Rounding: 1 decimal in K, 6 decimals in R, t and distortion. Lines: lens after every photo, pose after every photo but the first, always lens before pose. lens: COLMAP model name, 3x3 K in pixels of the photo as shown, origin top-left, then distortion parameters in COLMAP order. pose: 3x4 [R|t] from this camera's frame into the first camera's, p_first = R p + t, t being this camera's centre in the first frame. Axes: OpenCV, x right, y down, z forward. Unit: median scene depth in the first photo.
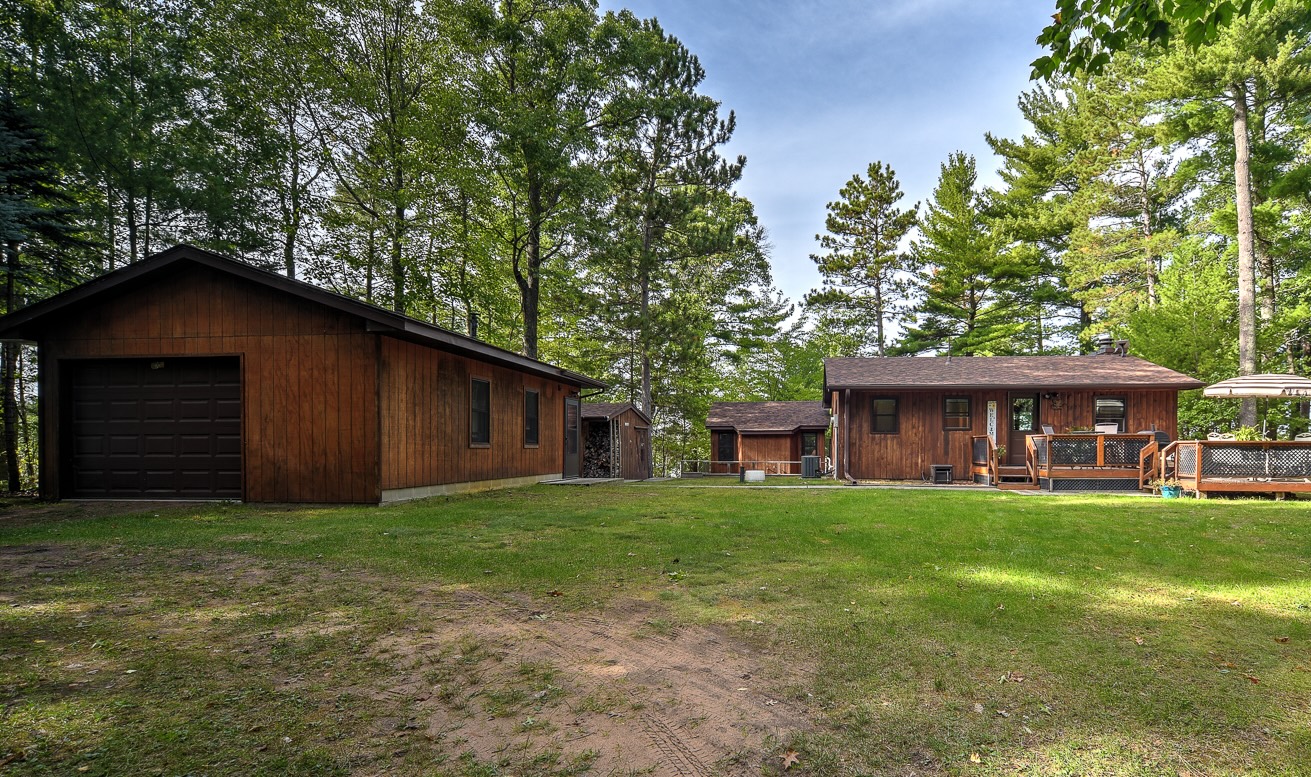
lens RADIAL K [[707.2, 0, 627.9], [0, 707.2, 445.7], [0, 0, 1]] dist [-0.000556, 0.001696]
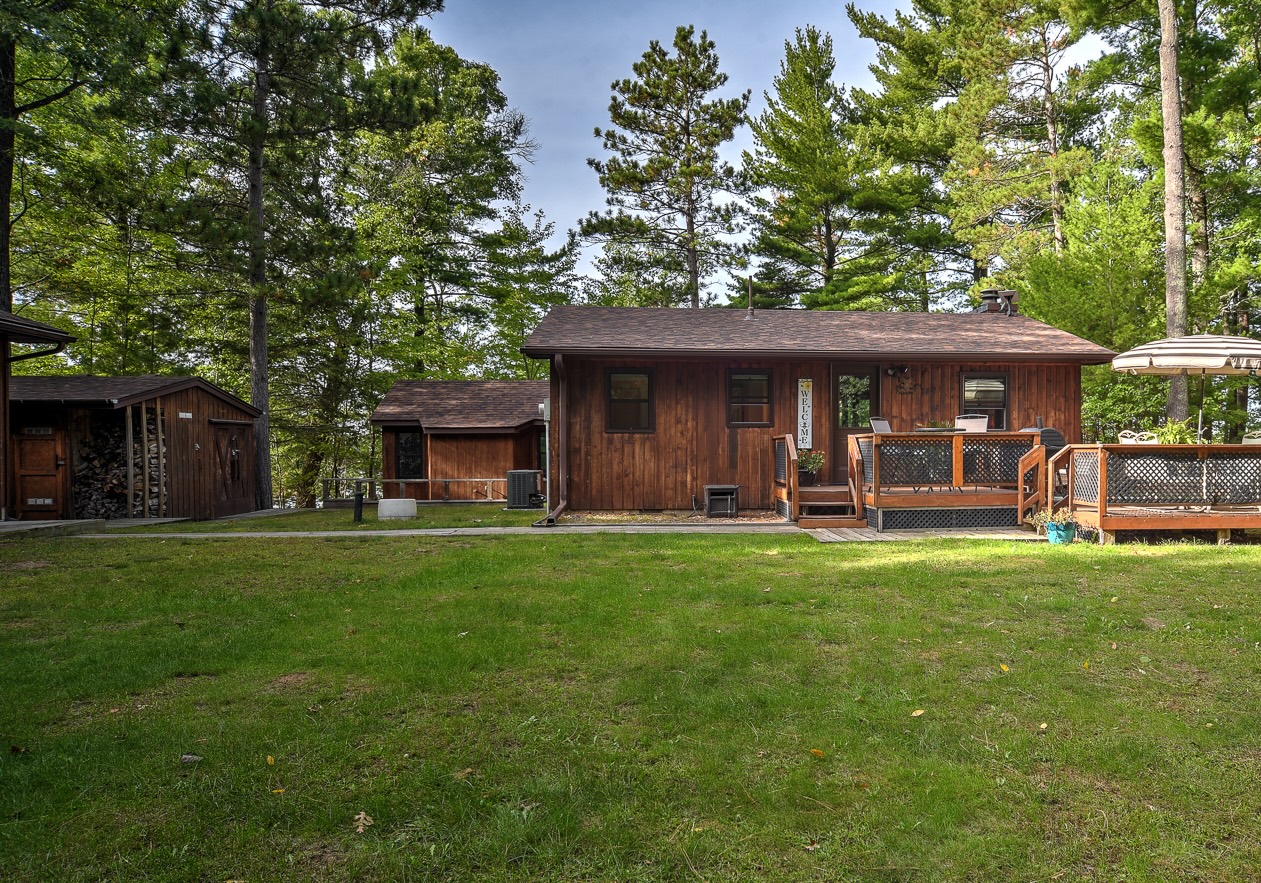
lens RADIAL K [[910.2, 0, 631.8], [0, 910.2, 444.2], [0, 0, 1]] dist [0.008039, 0.003116]
pose [[0.983858, -0.002610, 0.178934, 0.162088], [0.003453, 0.999984, -0.004401, -0.002780], [-0.178920, 0.004948, 0.983851, 0.183623]]
